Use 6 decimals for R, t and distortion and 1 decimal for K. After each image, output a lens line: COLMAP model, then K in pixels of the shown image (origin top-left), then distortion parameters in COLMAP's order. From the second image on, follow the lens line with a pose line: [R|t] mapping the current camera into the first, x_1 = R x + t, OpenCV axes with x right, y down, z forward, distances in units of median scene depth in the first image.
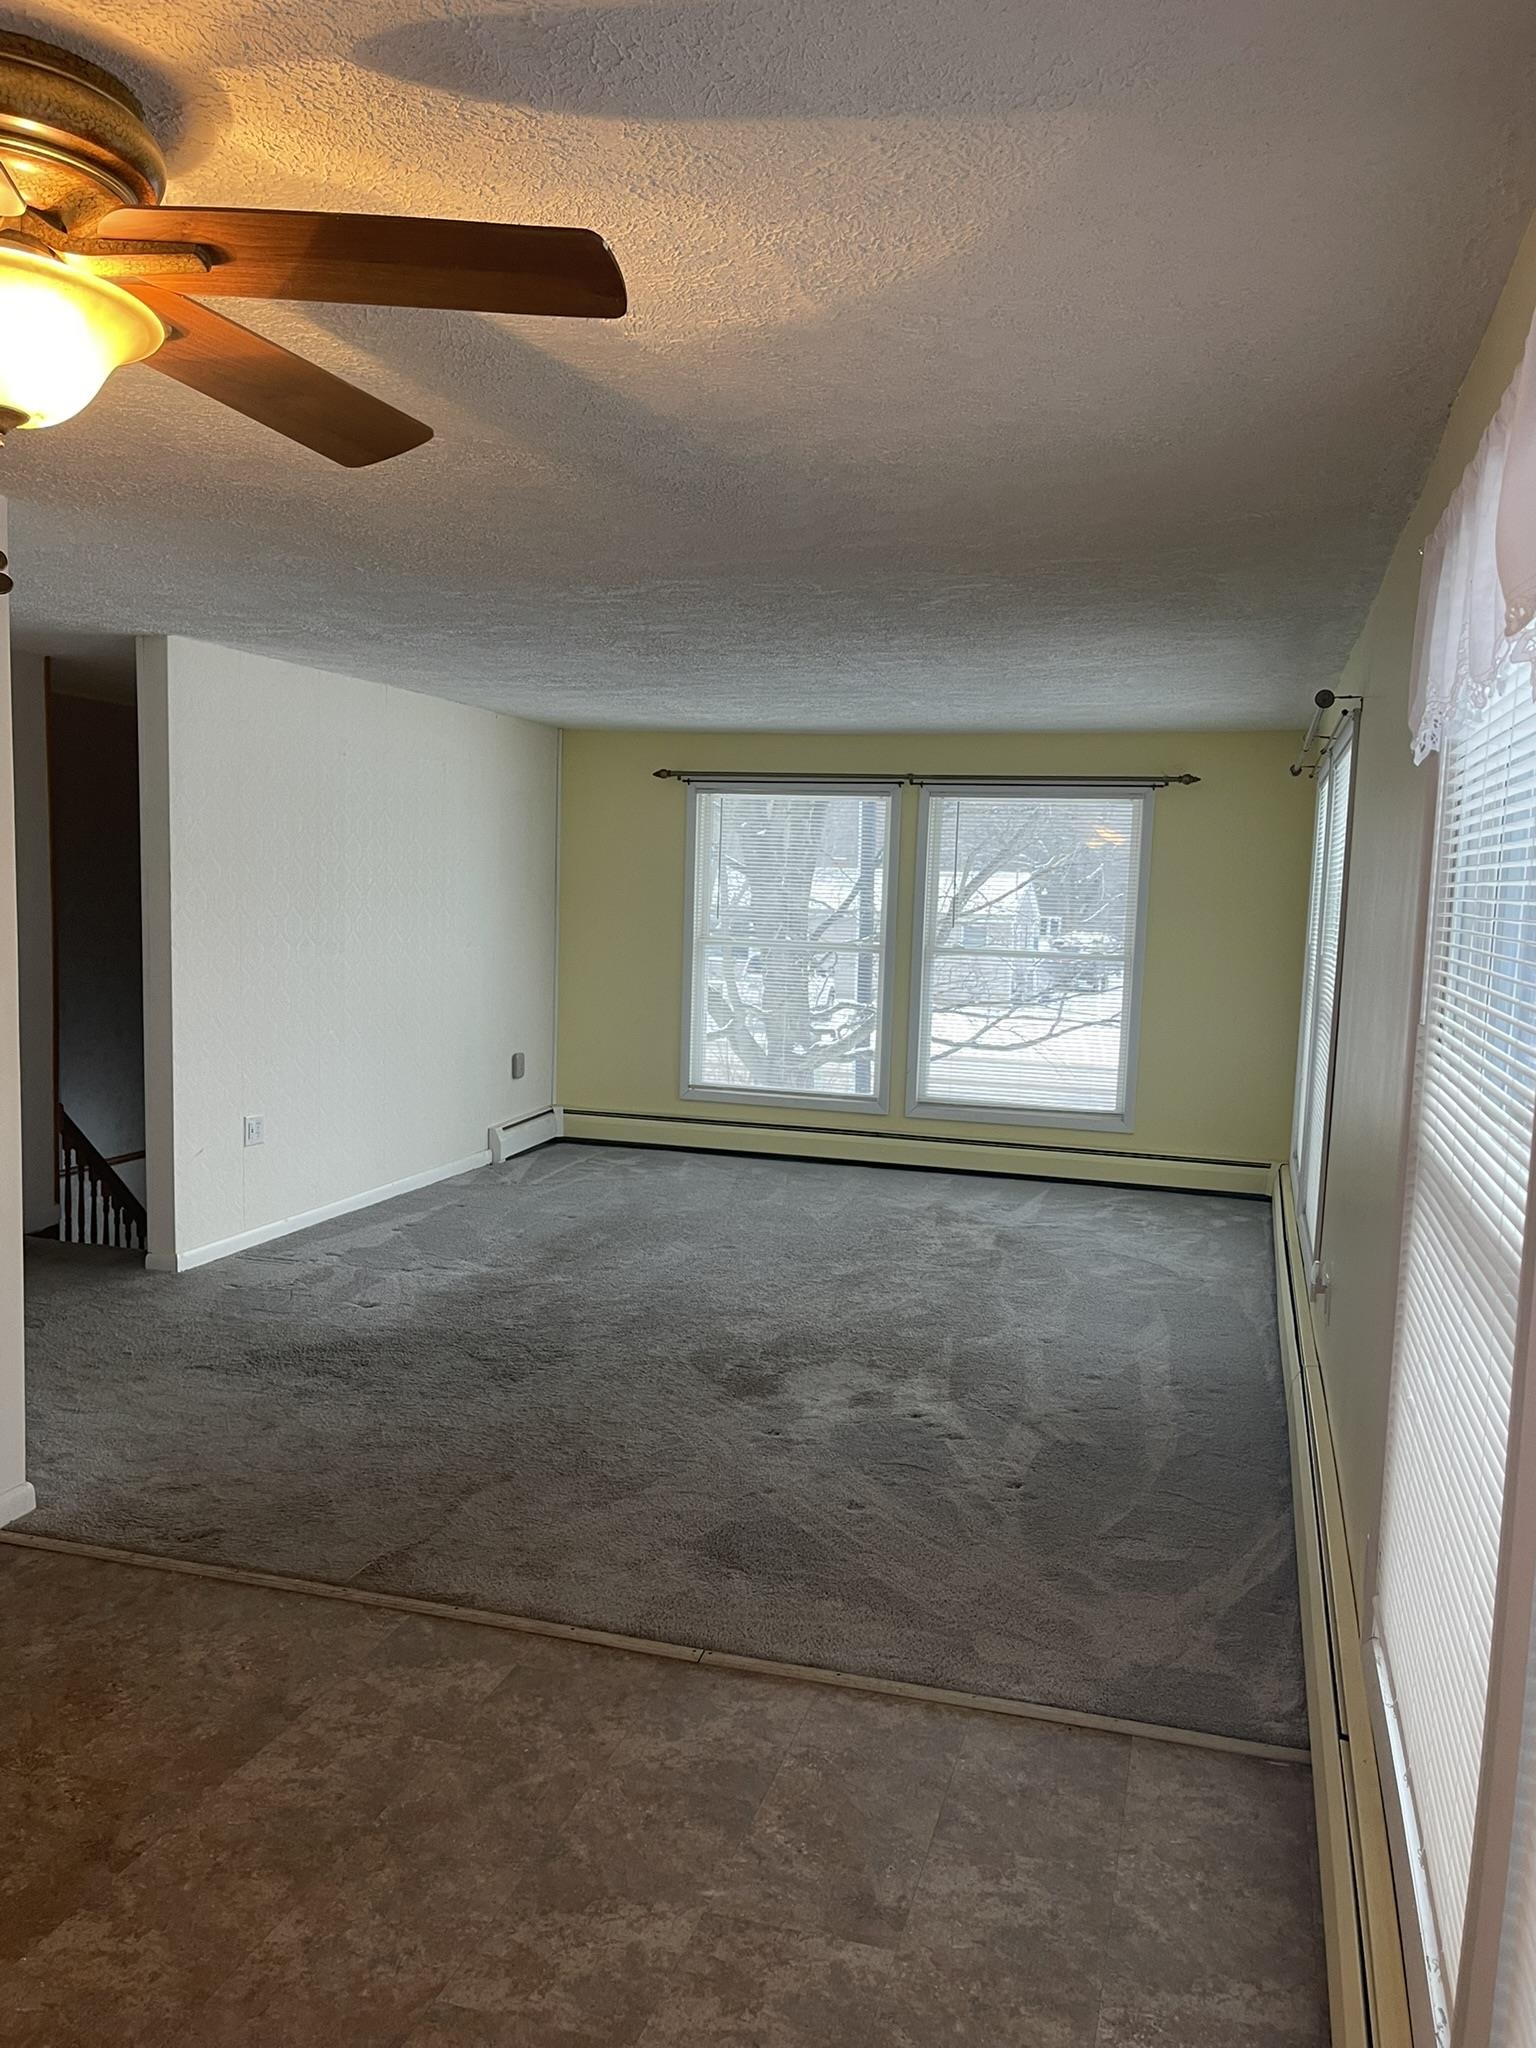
lens RADIAL K [[1591.1, 0, 788.7], [0, 1591.1, 1032.1], [0, 0, 1]] dist [0.078141, -0.155023]
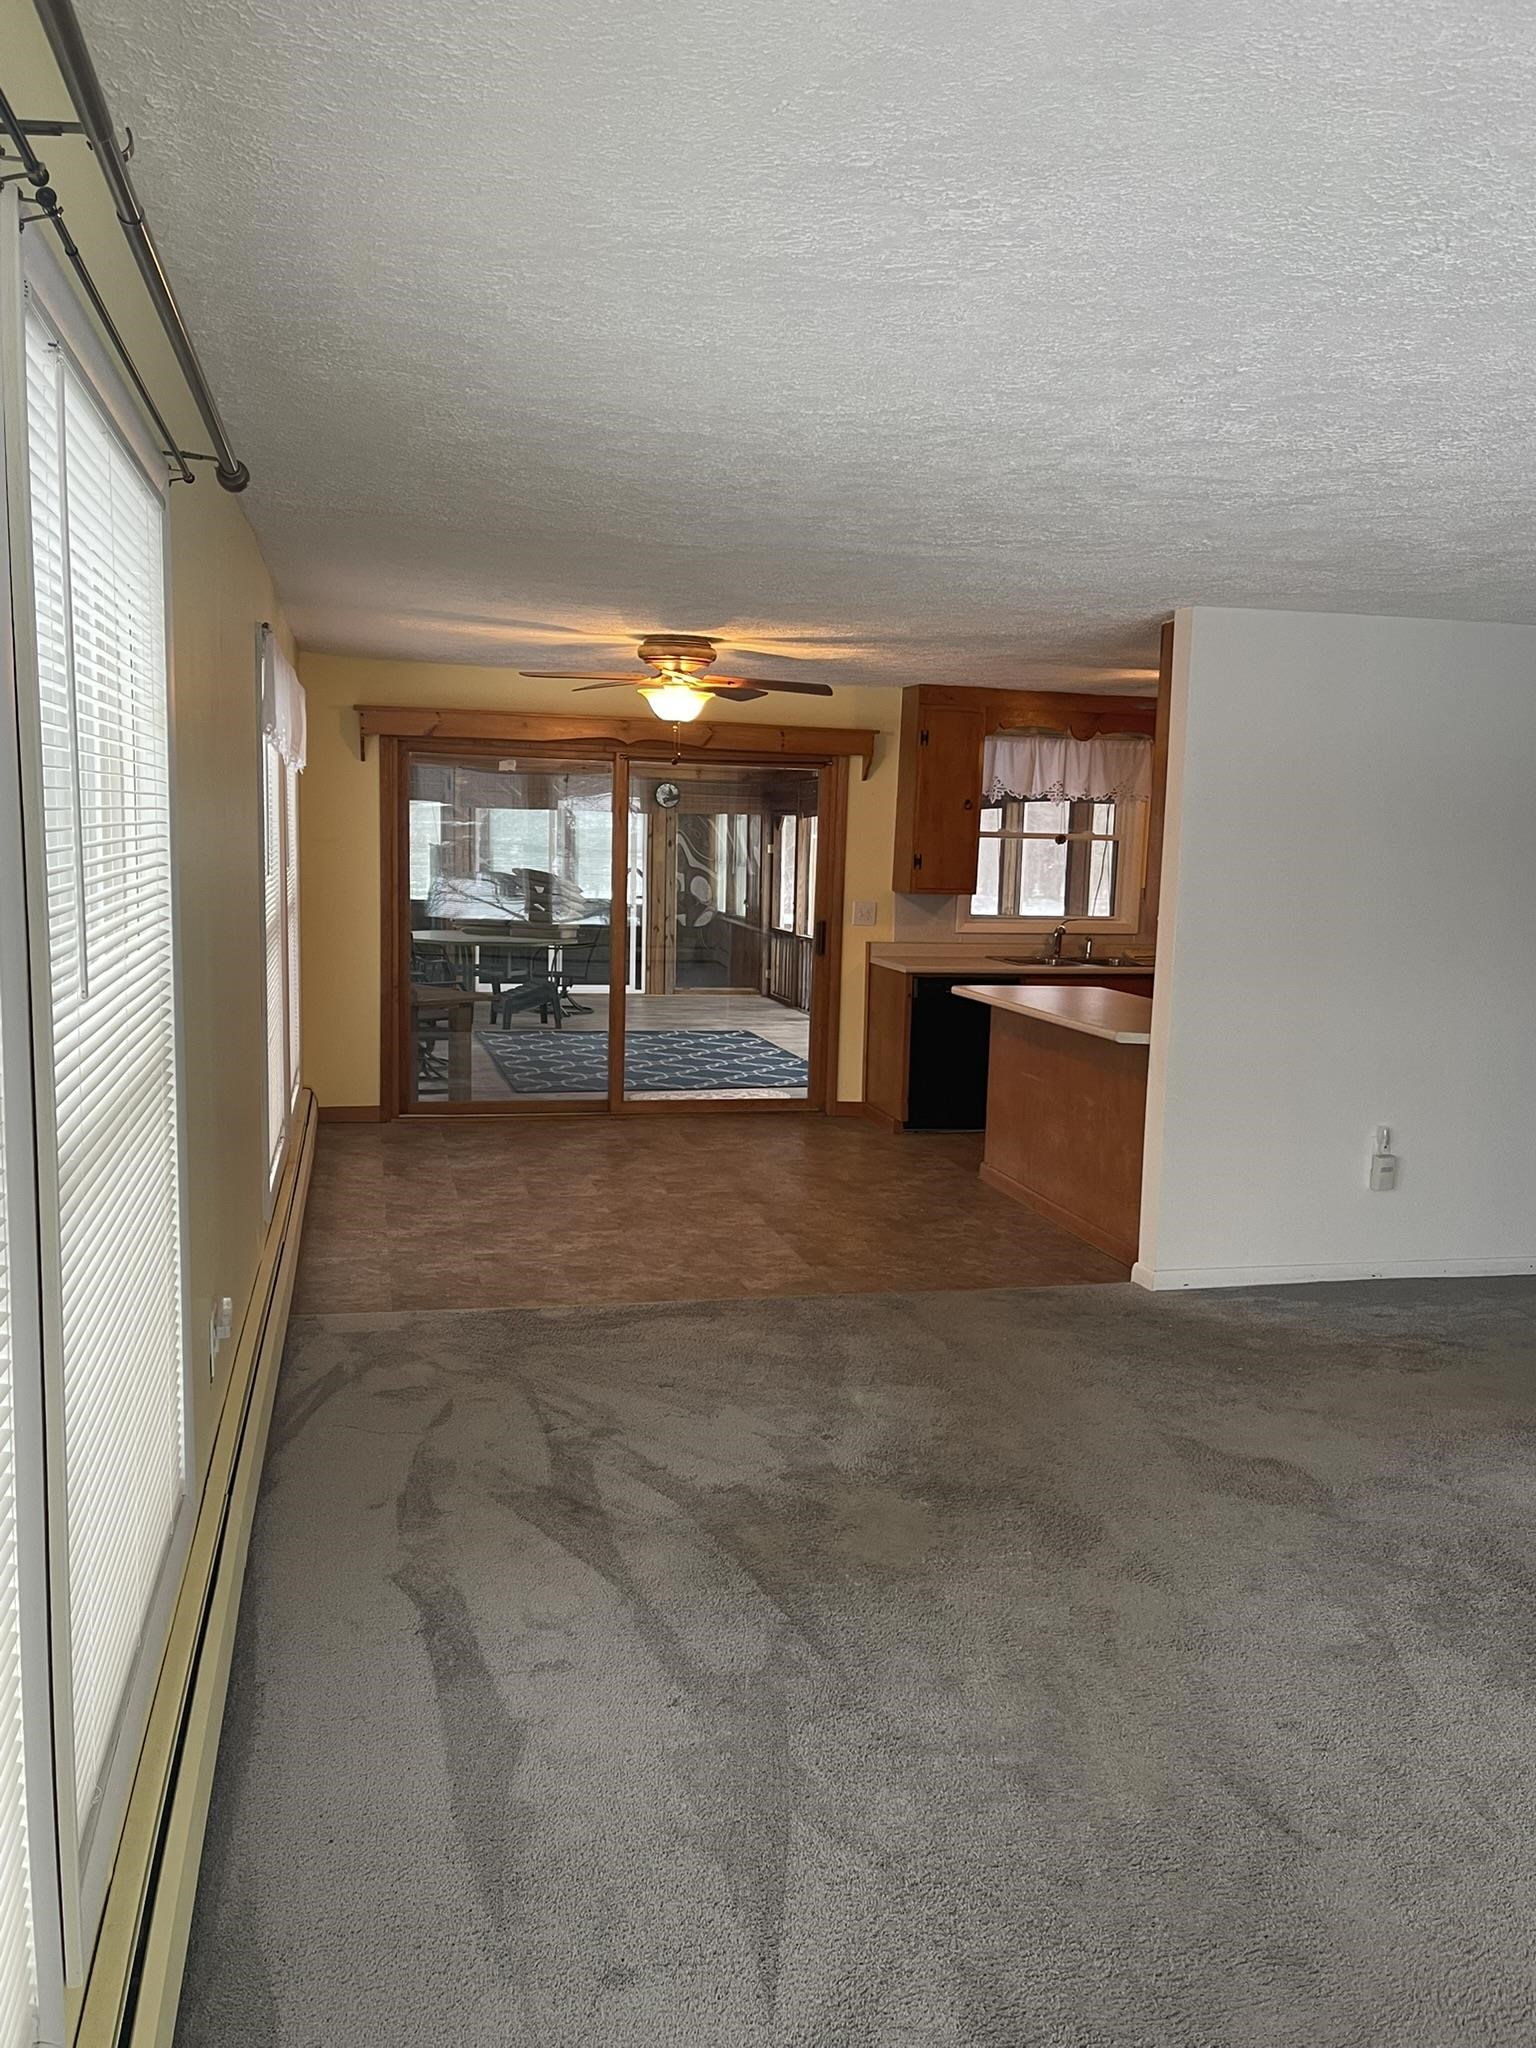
lens RADIAL K [[1591.1, 0, 788.7], [0, 1591.1, 1032.1], [0, 0, 1]] dist [0.078141, -0.155023]
pose [[-0.857621, 0.006363, -0.514243, 0.789364], [-0.110032, 0.974499, 0.195561, -0.258531], [0.502374, 0.224300, -0.835051, 2.781136]]
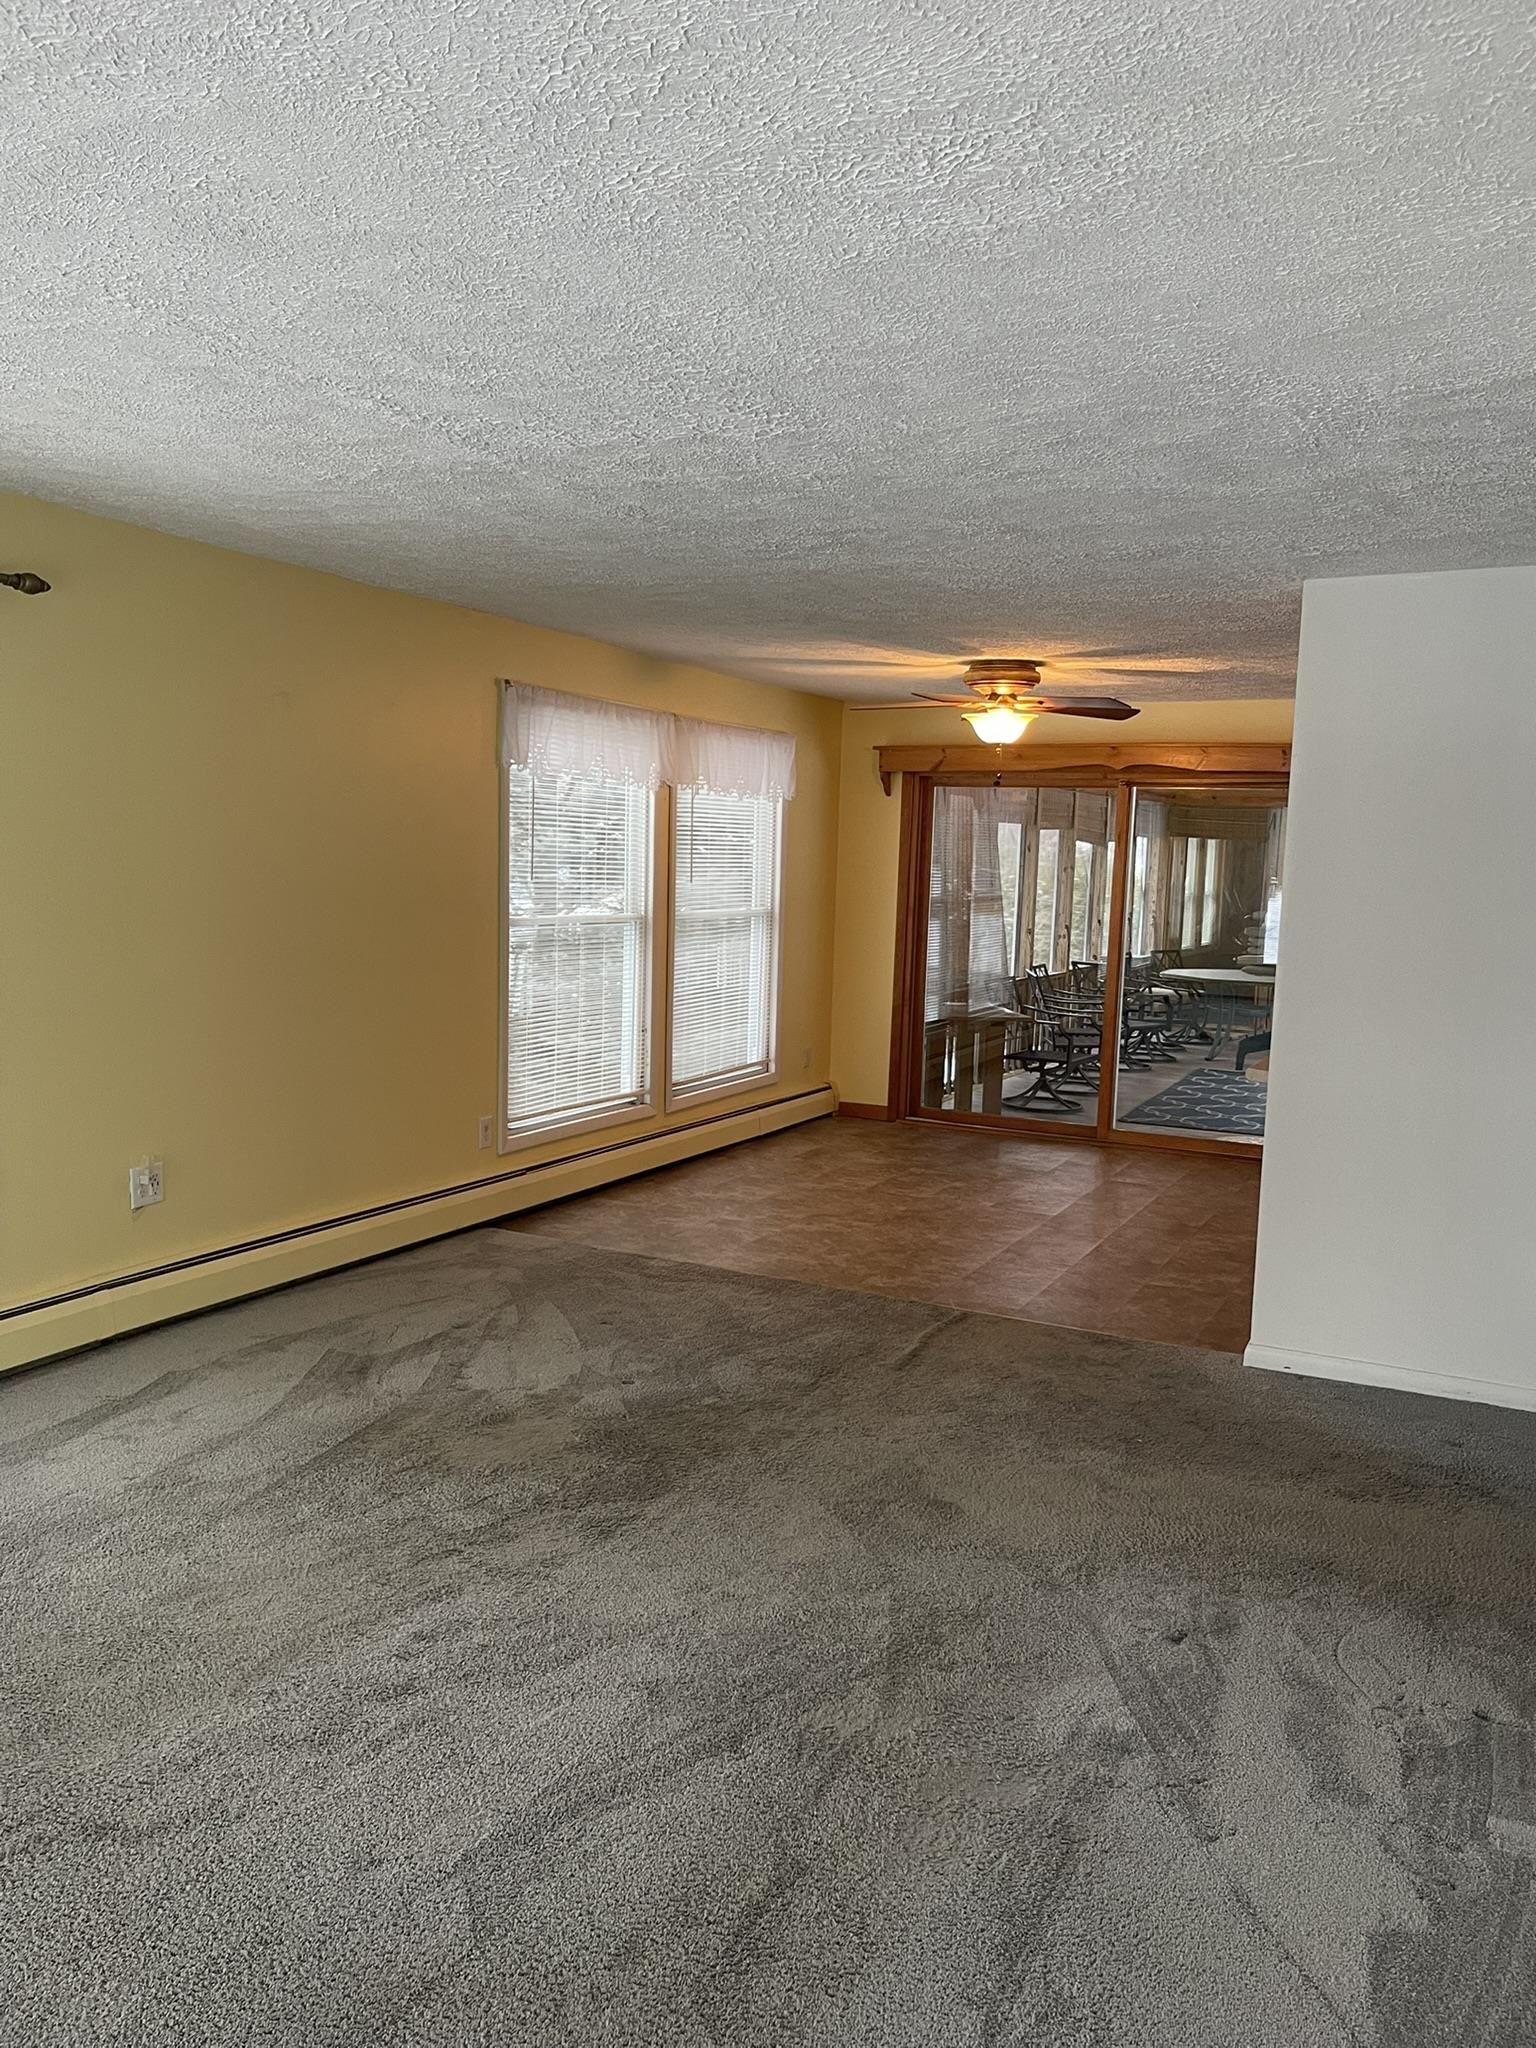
lens RADIAL K [[1591.1, 0, 788.7], [0, 1591.1, 1032.1], [0, 0, 1]] dist [0.078141, -0.155023]
pose [[-0.984268, -0.084425, 0.155206, -0.399128], [-0.049077, 0.974521, 0.218863, -0.316411], [-0.169729, 0.207803, -0.963333, 3.109912]]
